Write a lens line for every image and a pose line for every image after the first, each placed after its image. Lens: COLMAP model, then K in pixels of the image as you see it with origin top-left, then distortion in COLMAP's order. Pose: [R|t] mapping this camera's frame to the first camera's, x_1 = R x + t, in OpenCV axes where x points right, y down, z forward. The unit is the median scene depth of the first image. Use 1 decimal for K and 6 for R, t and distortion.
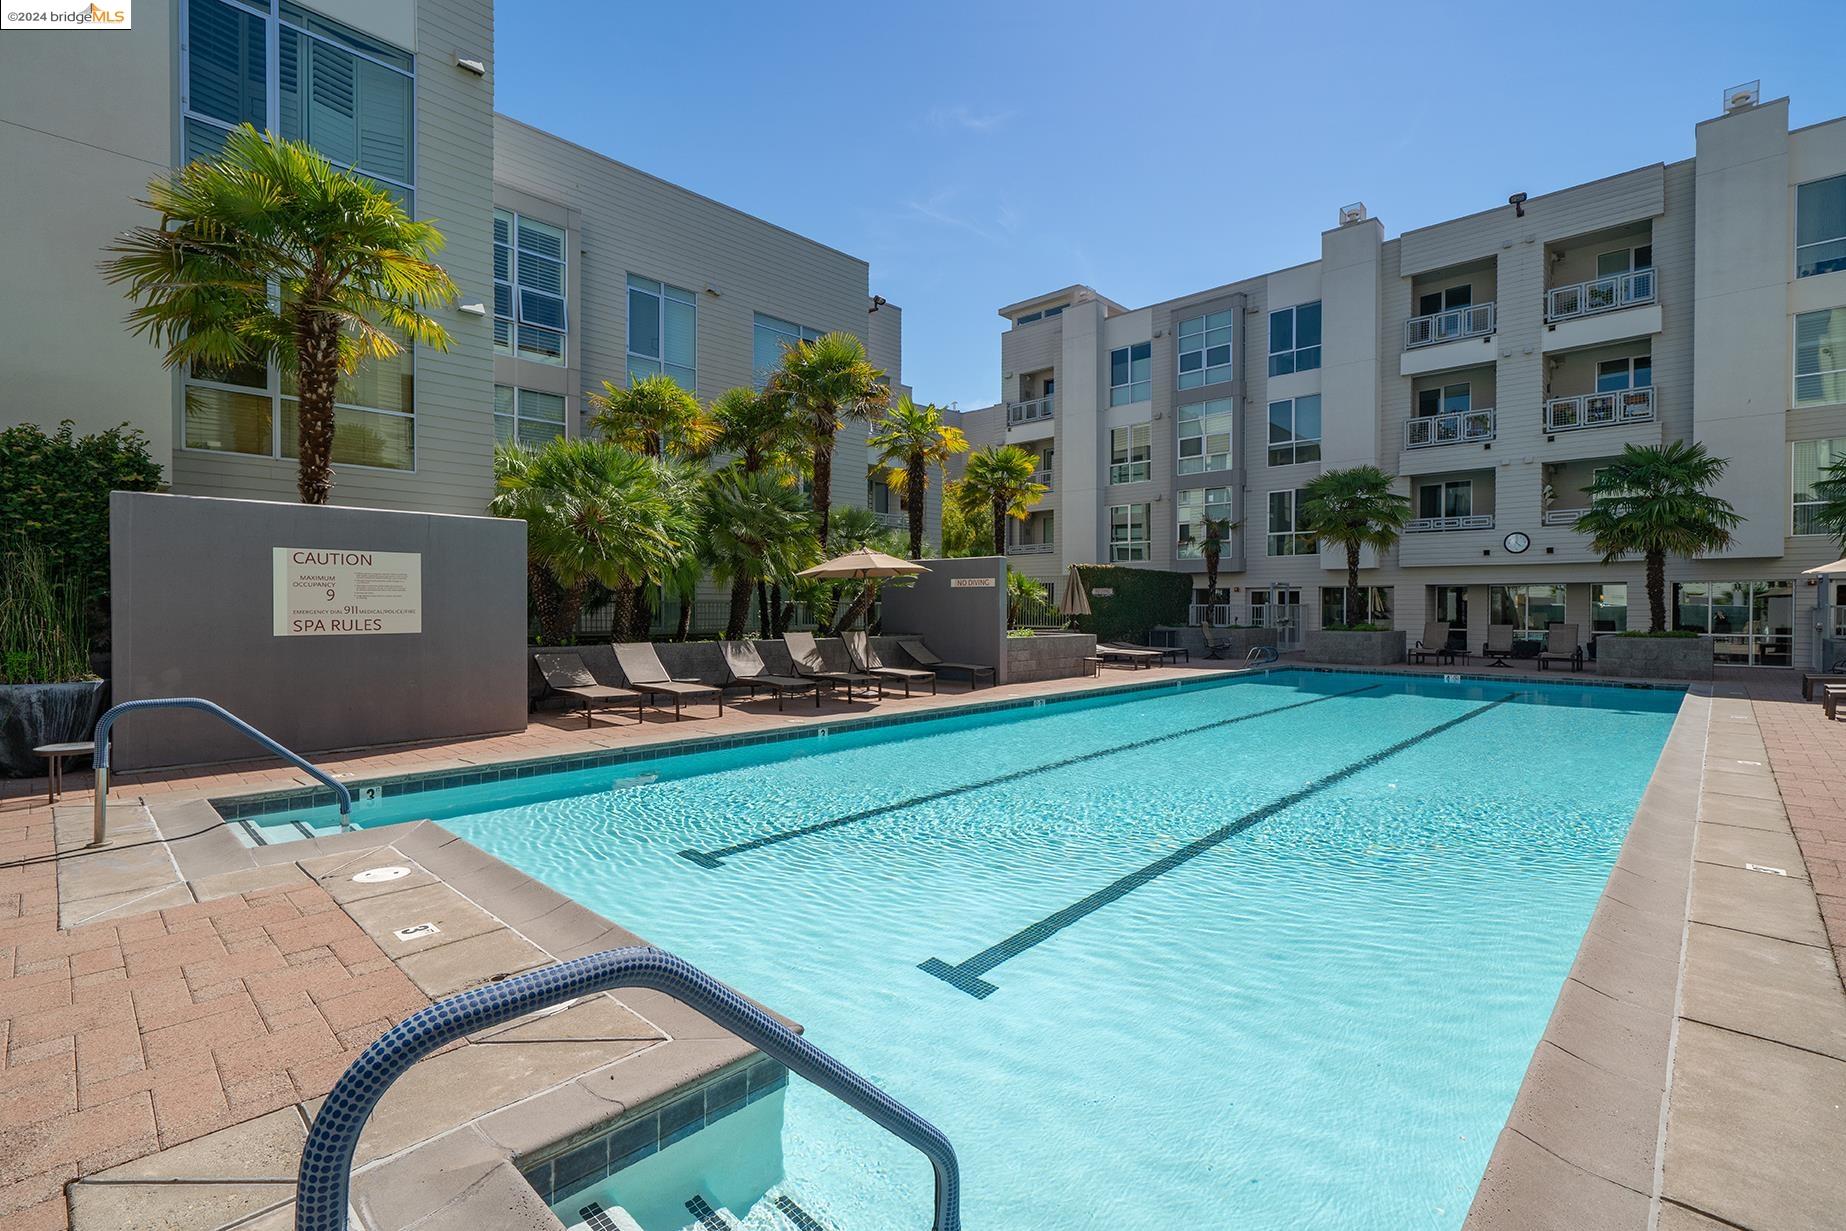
lens RADIAL K [[843.4, 0, 934.3], [0, 843.4, 606.6], [0, 0, 1]] dist [-0.004365, 0.001065]
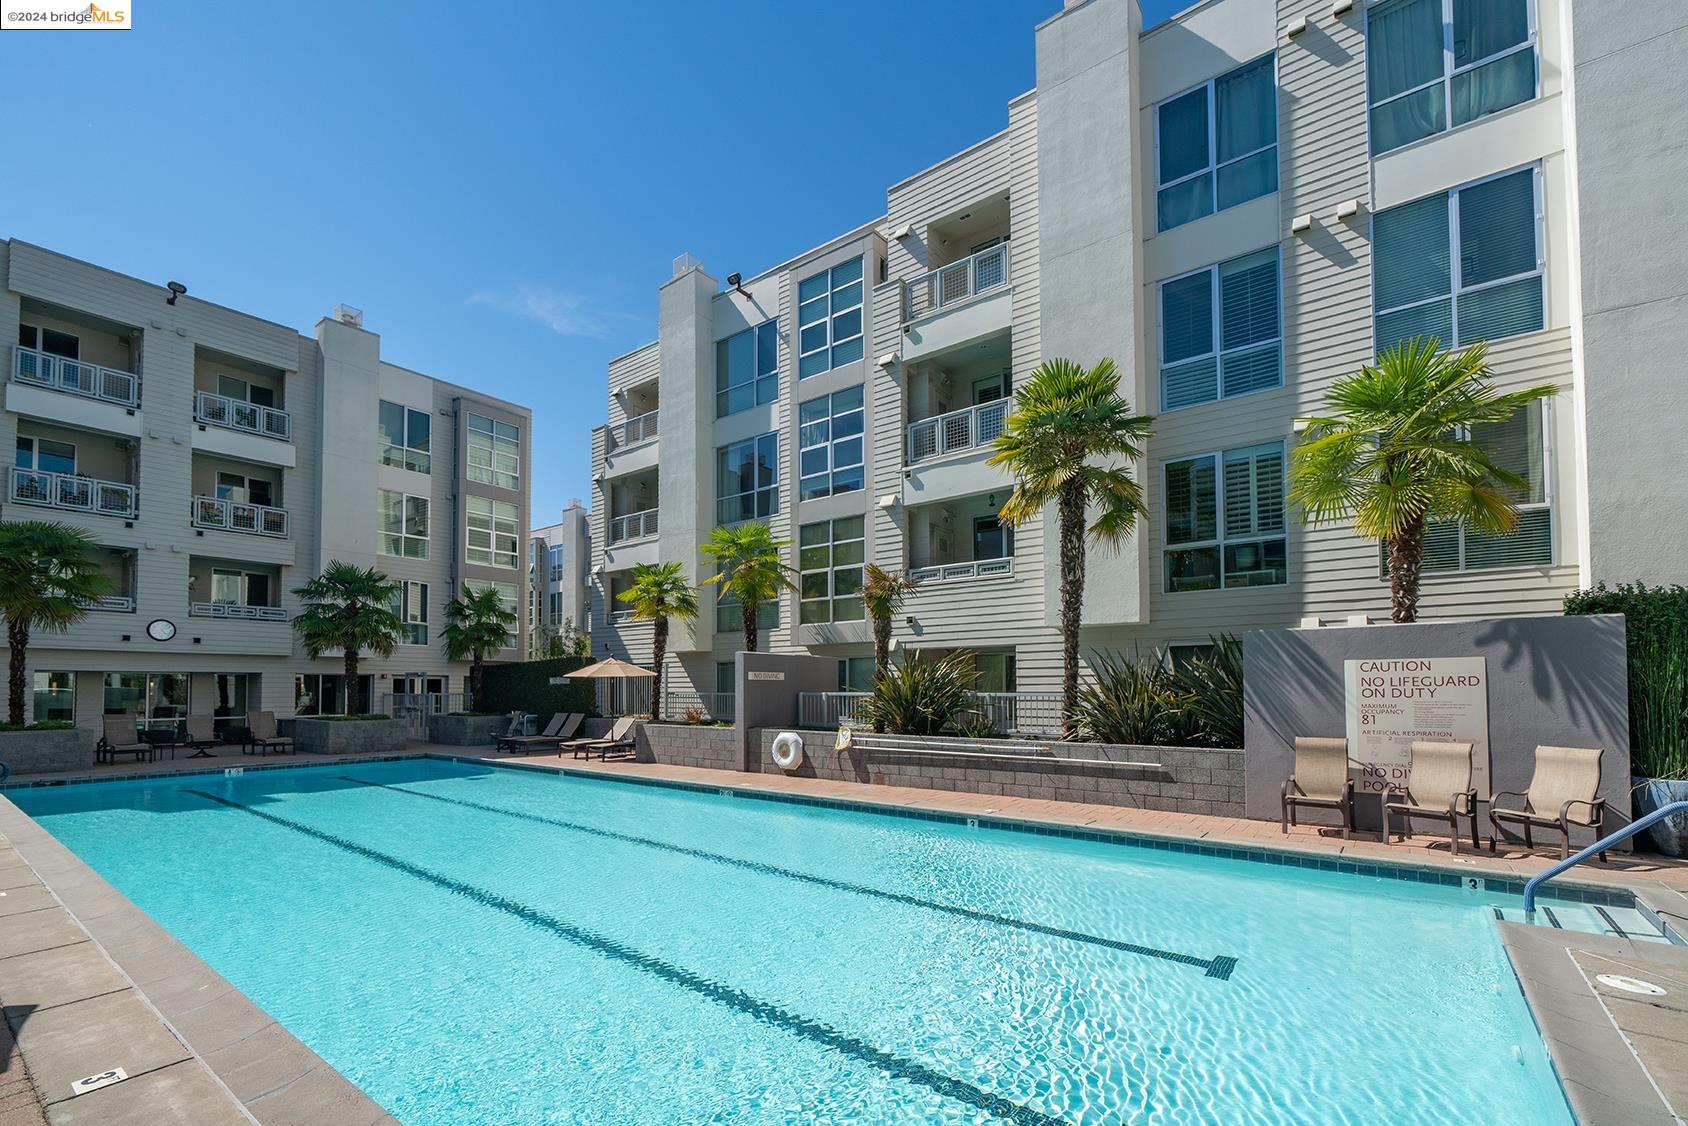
lens RADIAL K [[696.2, 0, 836.6], [0, 696.2, 669.0], [0, 0, 1]] dist [0.003097, 0.000438]
pose [[-0.073942, 0.027887, 0.996873, -0.174201], [0.005750, 0.999604, -0.027536, -0.003642], [-0.997246, 0.003696, -0.074073, 0.270836]]
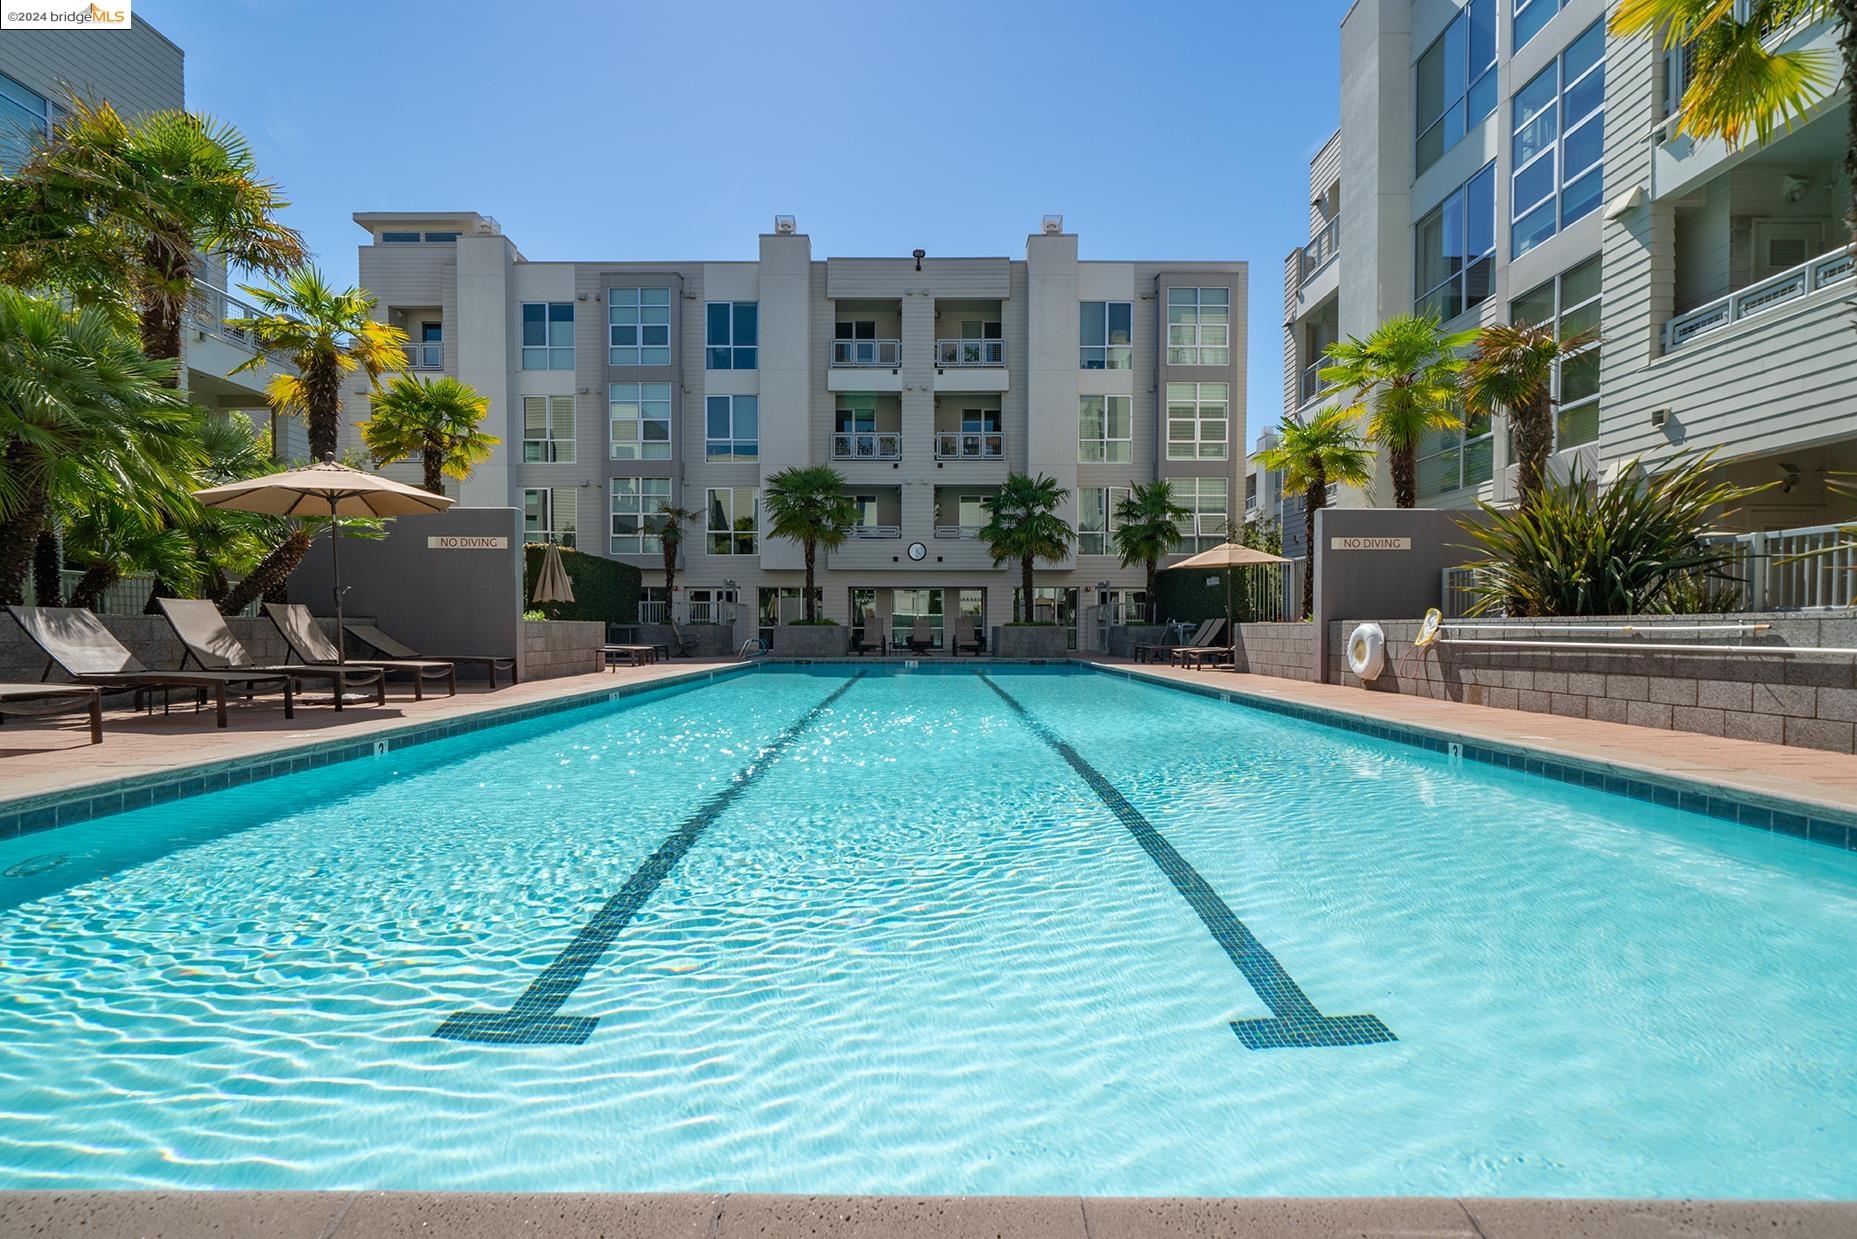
lens RADIAL K [[848.4, 0, 928.8], [0, 848.4, 638.7], [0, 0, 1]] dist [-0.004365, 0.001065]
pose [[0.731198, -0.013336, 0.682035, -0.096657], [0.003977, 0.999875, 0.015287, 0.026568], [-0.682154, -0.008466, 0.731160, 0.127993]]
